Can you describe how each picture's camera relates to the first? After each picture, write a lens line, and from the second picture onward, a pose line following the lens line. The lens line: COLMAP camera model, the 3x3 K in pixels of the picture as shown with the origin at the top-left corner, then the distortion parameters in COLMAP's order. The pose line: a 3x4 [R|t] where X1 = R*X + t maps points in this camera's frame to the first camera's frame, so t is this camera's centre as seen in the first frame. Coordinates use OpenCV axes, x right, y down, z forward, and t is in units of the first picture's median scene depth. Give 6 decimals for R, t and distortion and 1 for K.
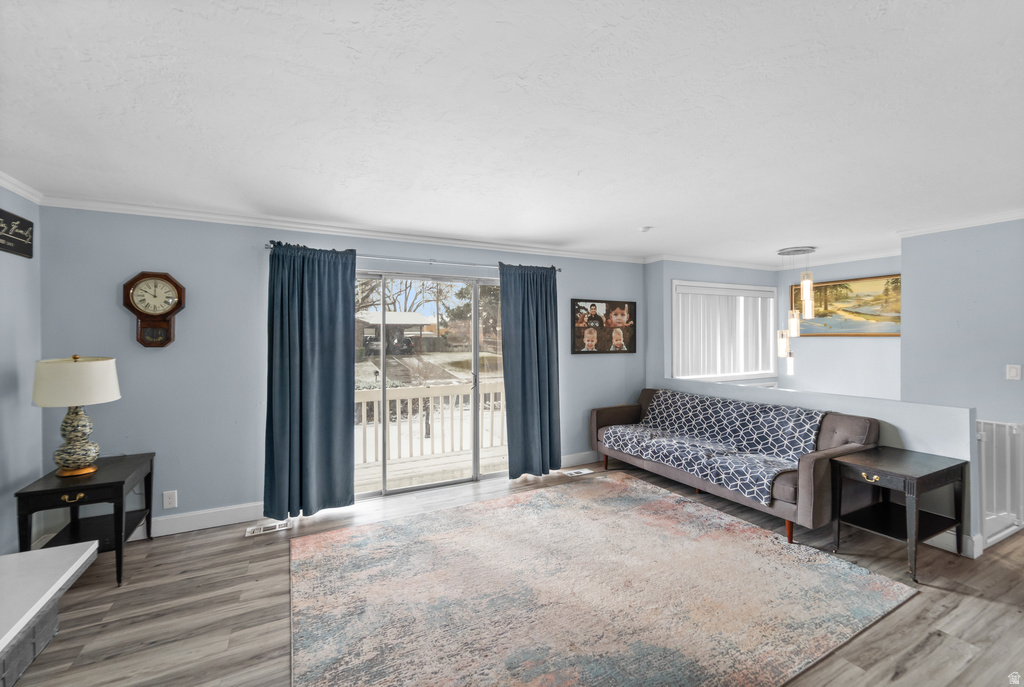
lens RADIAL K [[428.4, 0, 519.1], [0, 428.4, 342.0], [0, 0, 1]] dist [0.007678, -0.002420]
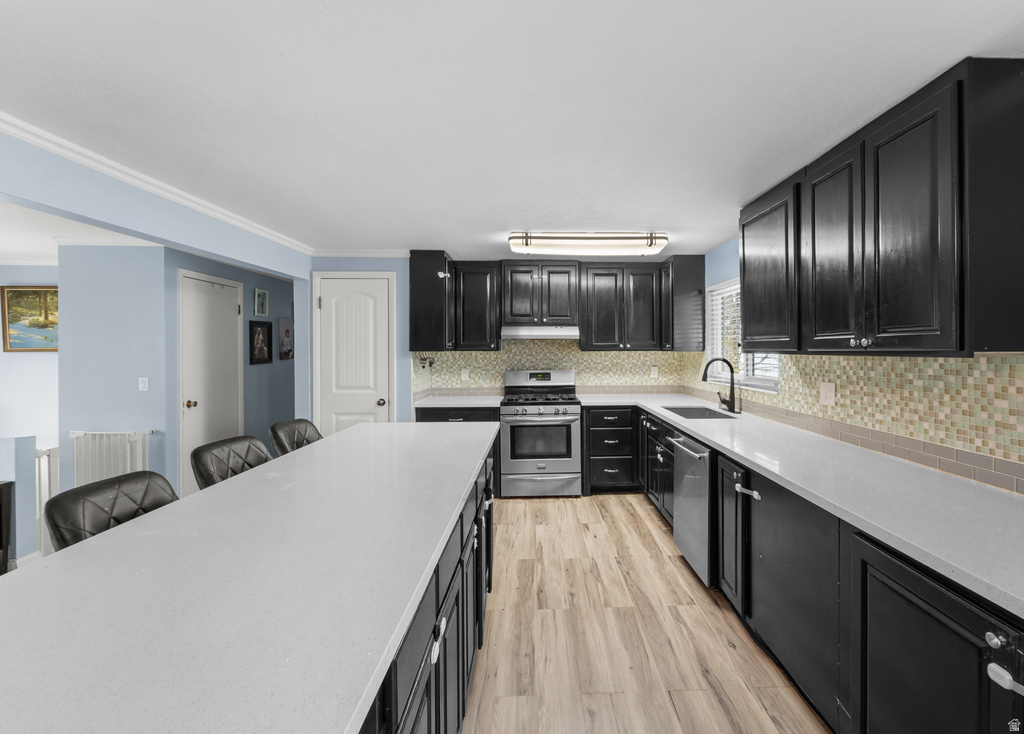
lens RADIAL K [[462.3, 0, 552.2], [0, 462.3, 349.0], [0, 0, 1]] dist [0.004303, -0.000780]
pose [[0.425879, 0.004172, 0.904771, 0.377800], [0.012420, 0.999868, -0.010457, 0.004495], [-0.904695, 0.015690, 0.425771, -0.327604]]
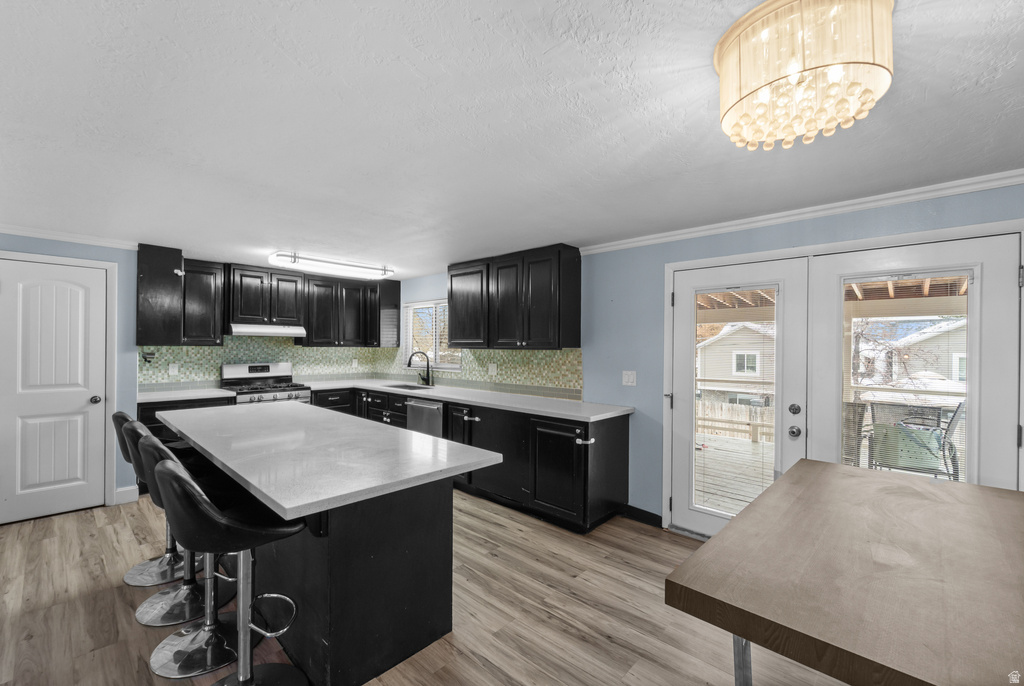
lens RADIAL K [[428.4, 0, 510.3], [0, 428.4, 346.2], [0, 0, 1]] dist [0.007678, -0.002420]
pose [[-0.330471, 0.002439, 0.943813, 0.038210], [0.007637, 0.999971, 0.000090, 0.002365], [-0.943785, 0.007237, -0.330480, -0.084159]]
